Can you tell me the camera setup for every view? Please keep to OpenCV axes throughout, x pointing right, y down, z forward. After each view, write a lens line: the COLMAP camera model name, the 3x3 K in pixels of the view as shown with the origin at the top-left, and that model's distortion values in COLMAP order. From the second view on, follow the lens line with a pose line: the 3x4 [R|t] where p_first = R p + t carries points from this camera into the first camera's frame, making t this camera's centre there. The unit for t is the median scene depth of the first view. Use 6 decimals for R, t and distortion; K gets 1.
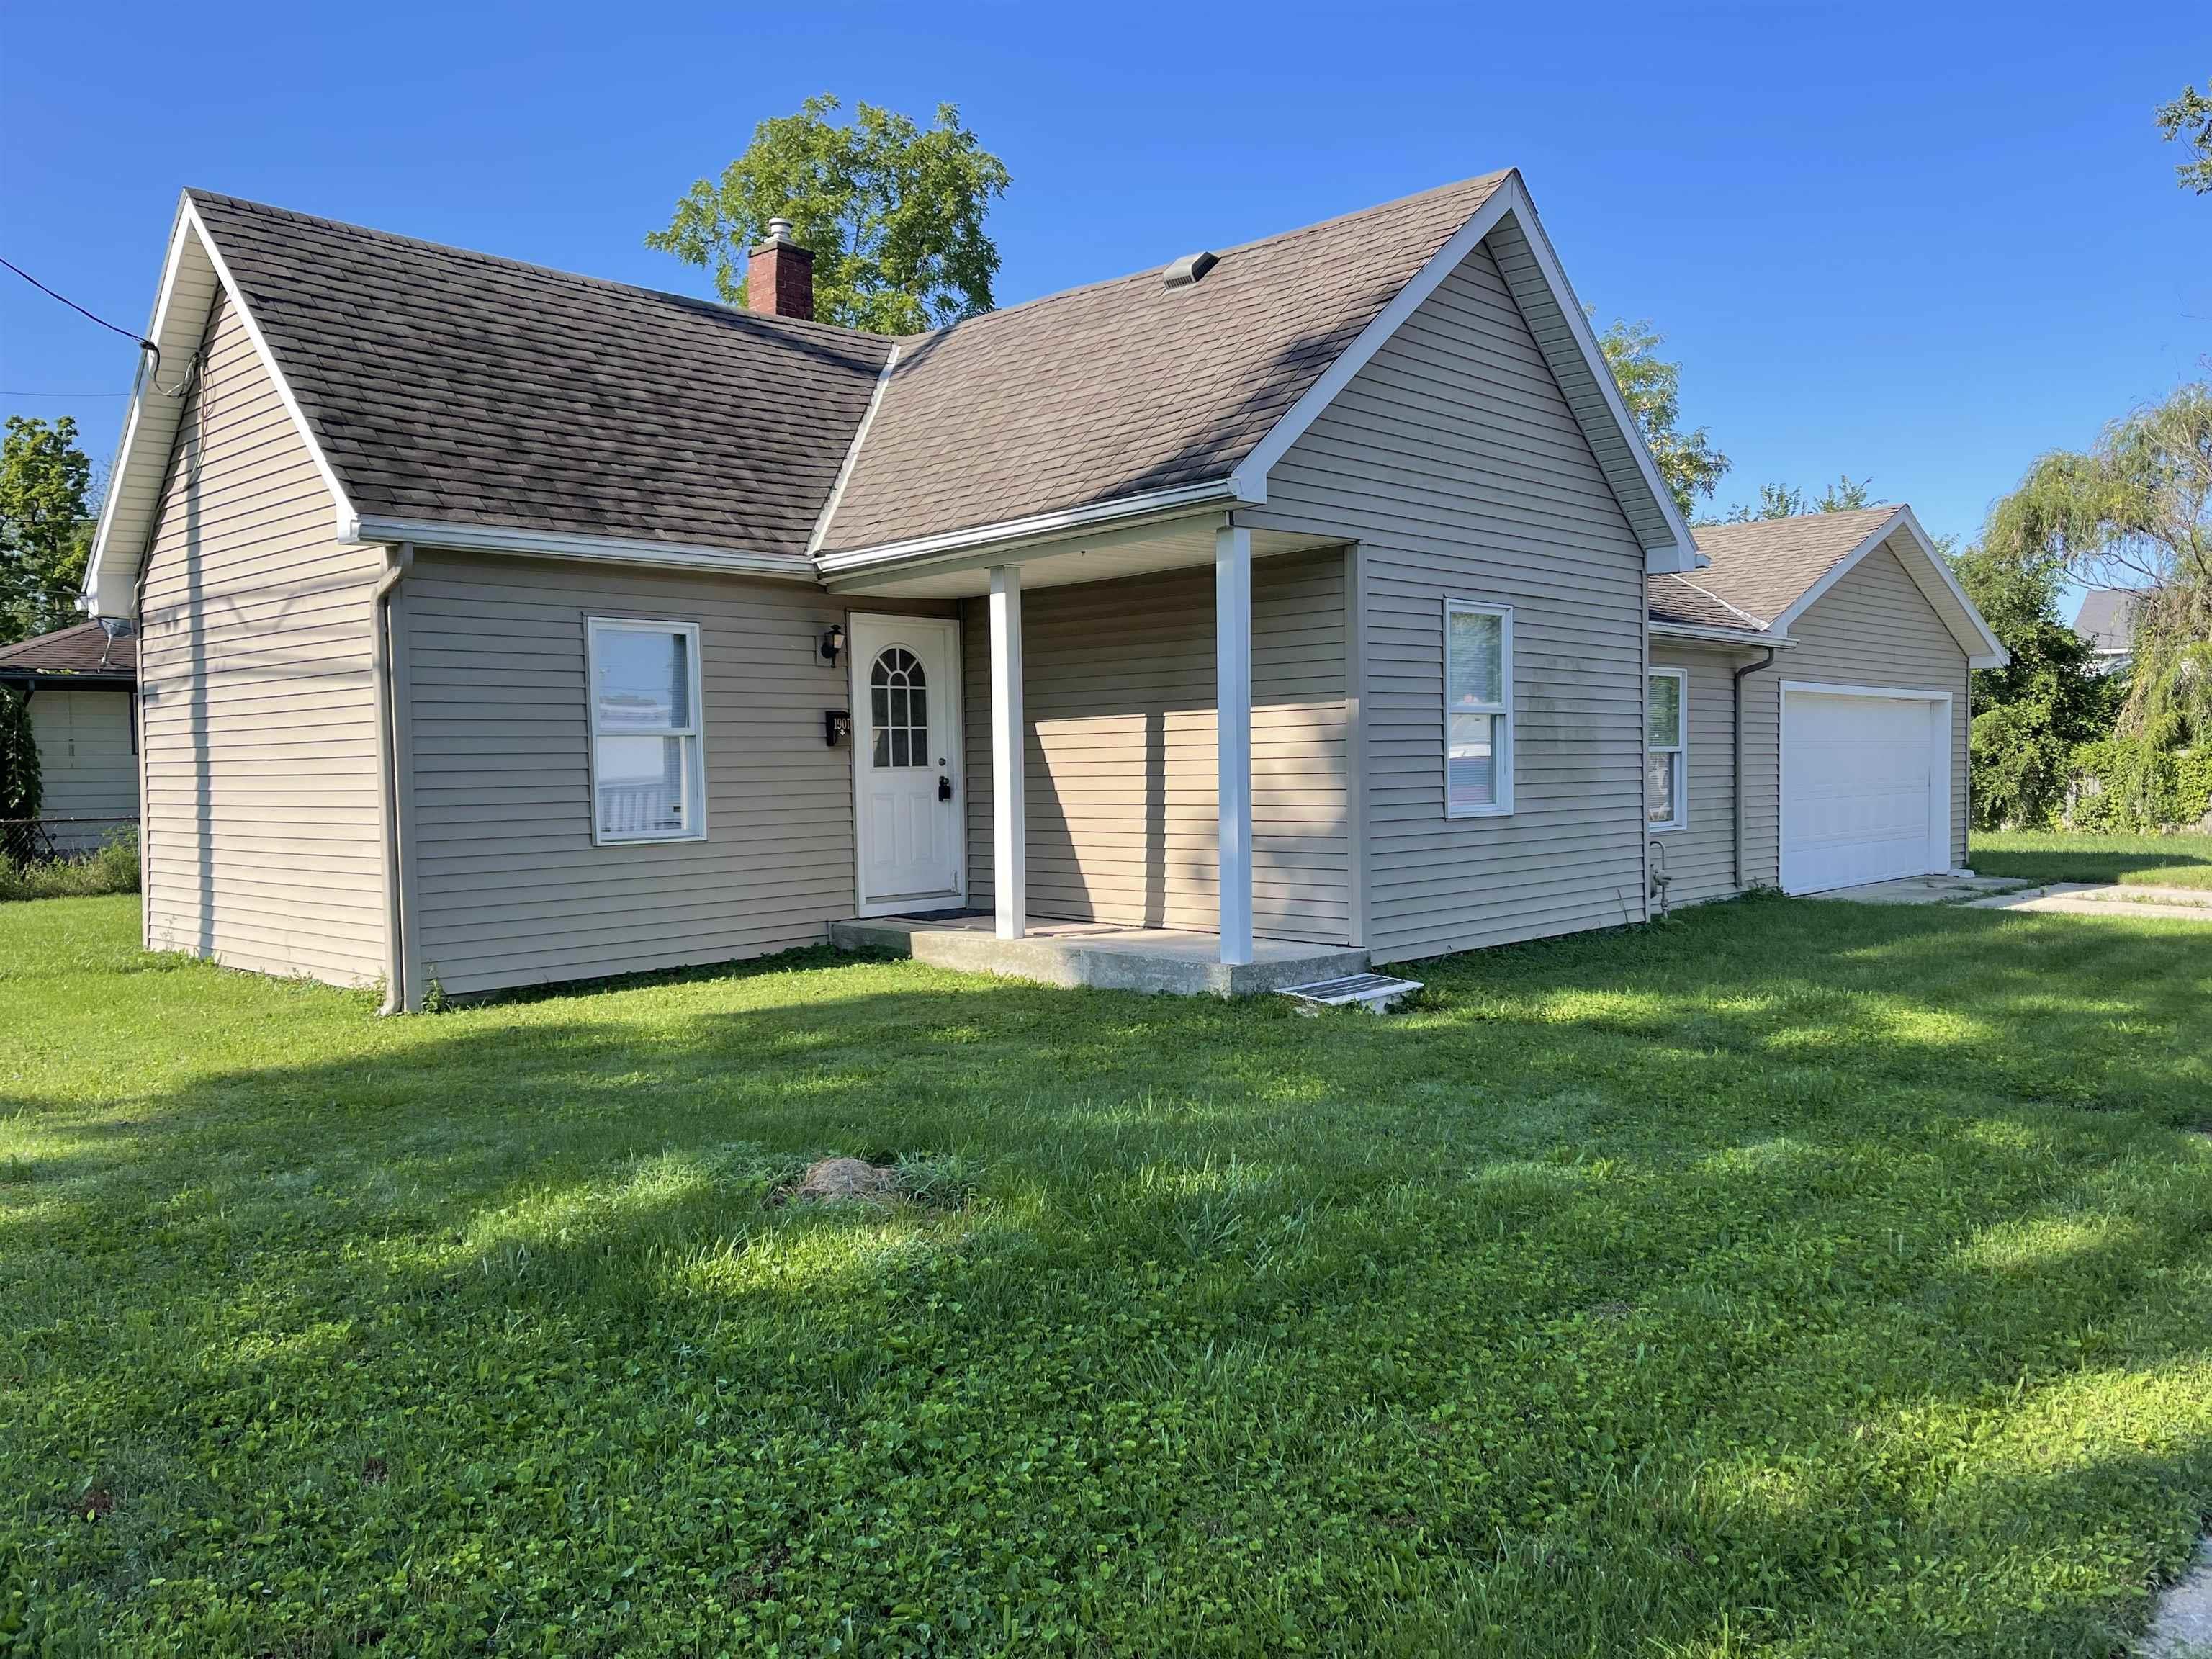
lens RADIAL K [[1661.8, 0, 1136.1], [0, 1661.8, 852.3], [0, 0, 1]] dist [0.085327, -0.105458]
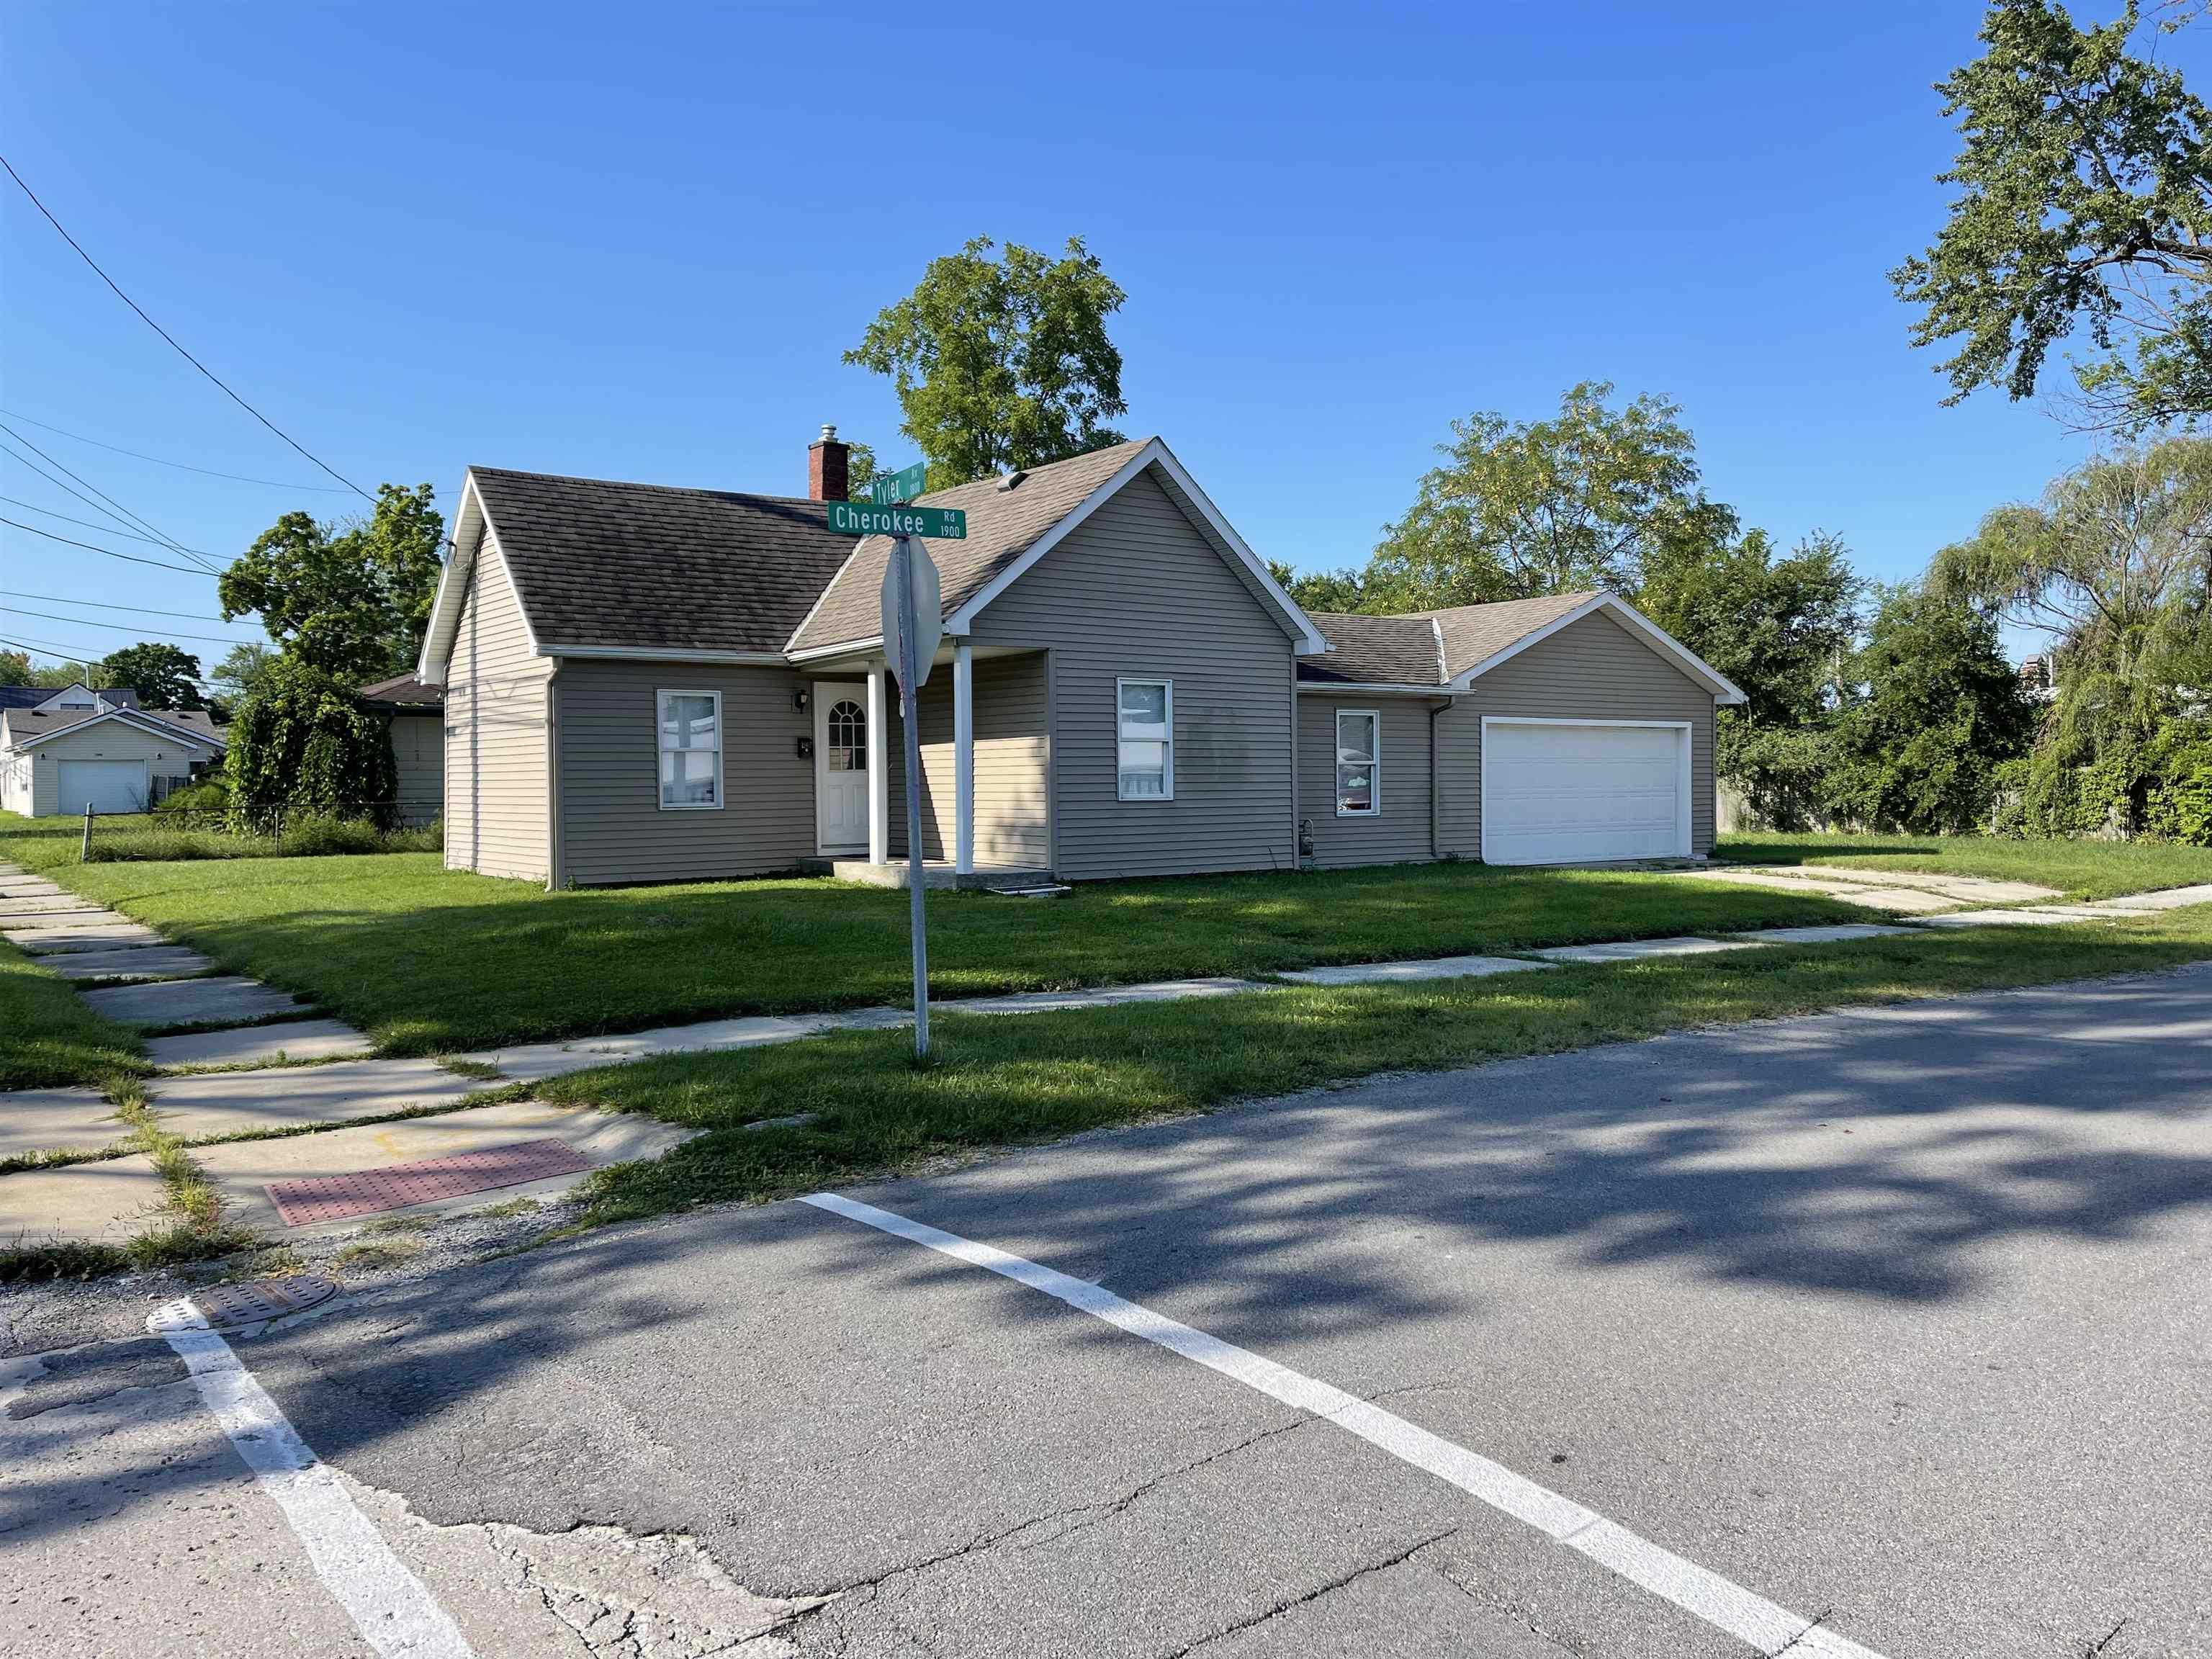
lens RADIAL K [[1663.2, 0, 1106.0], [0, 1663.2, 829.5], [0, 0, 1]] dist [0.085408, -0.104246]
pose [[0.984013, 0.012848, -0.177634, 0.505375], [-0.016442, 0.999688, -0.018779, 0.044989], [0.177337, 0.021400, 0.983917, -0.761229]]
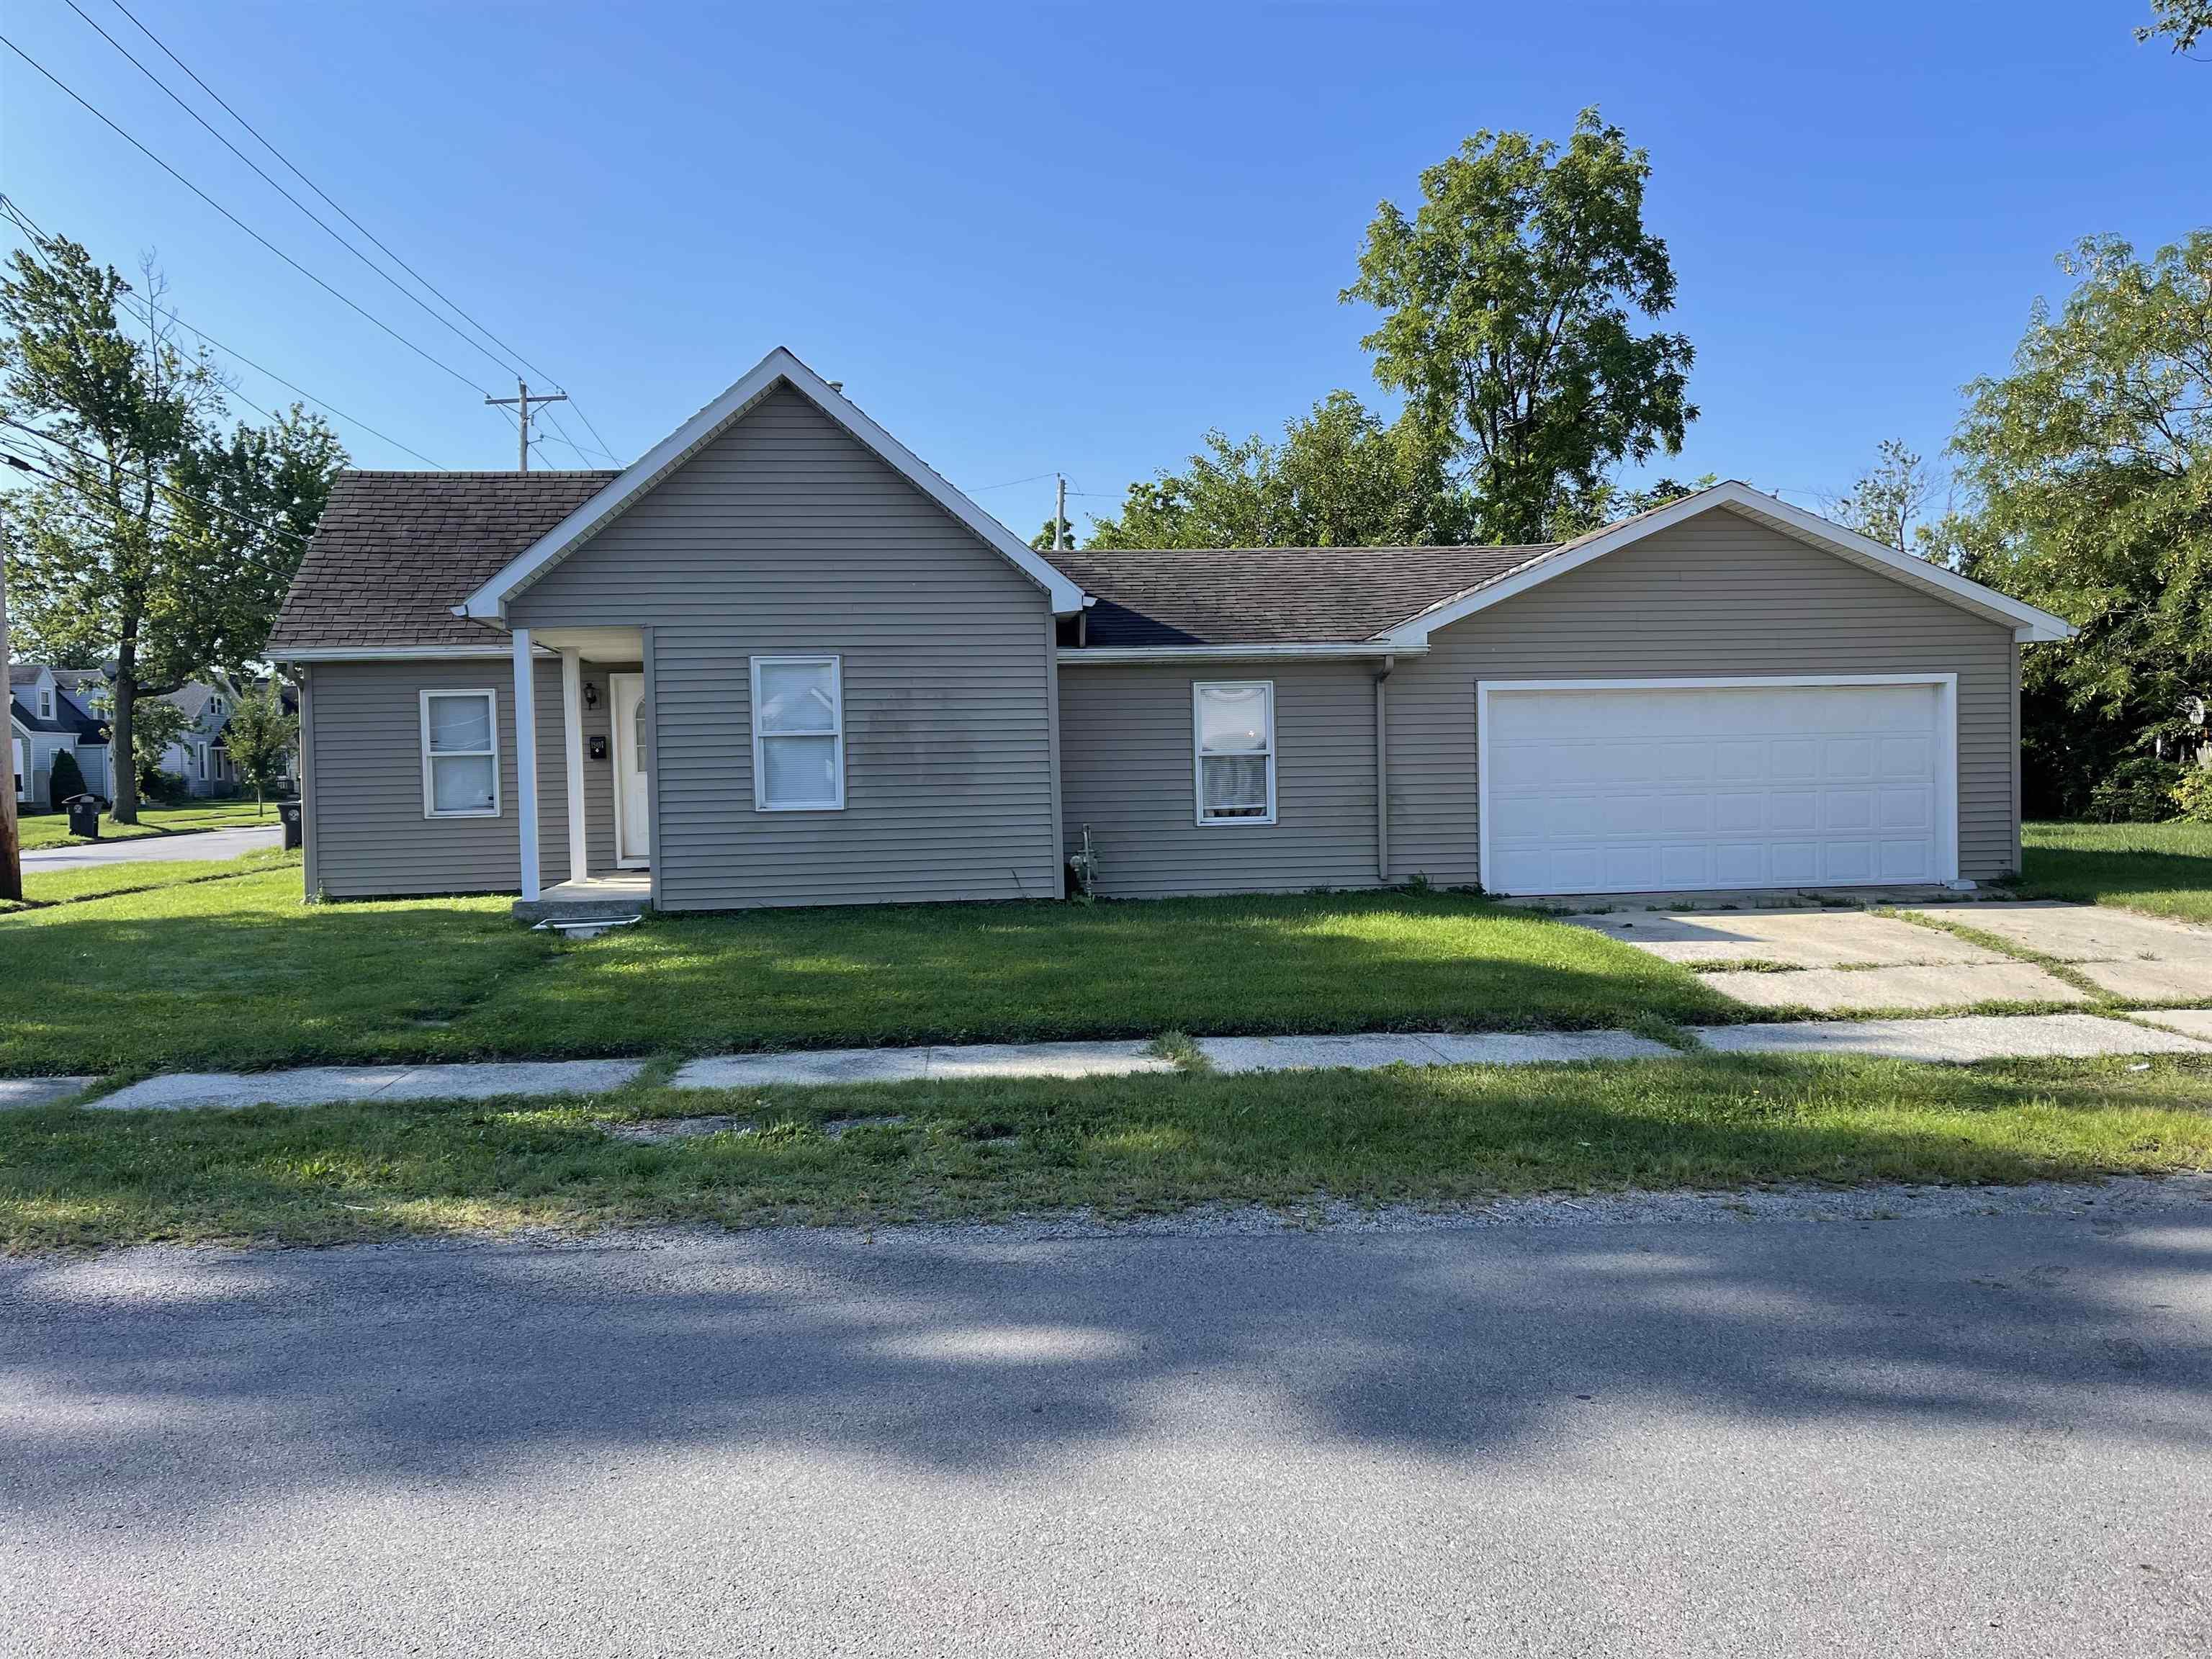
lens RADIAL K [[1665.8, 0, 1116.4], [0, 1665.8, 817.3], [0, 0, 1]] dist [0.077476, -0.102346]
pose [[0.755319, 0.020167, -0.655047, 1.390636], [-0.023056, 0.999725, 0.004193, -0.029433], [0.654952, 0.011936, 0.755576, 0.137404]]
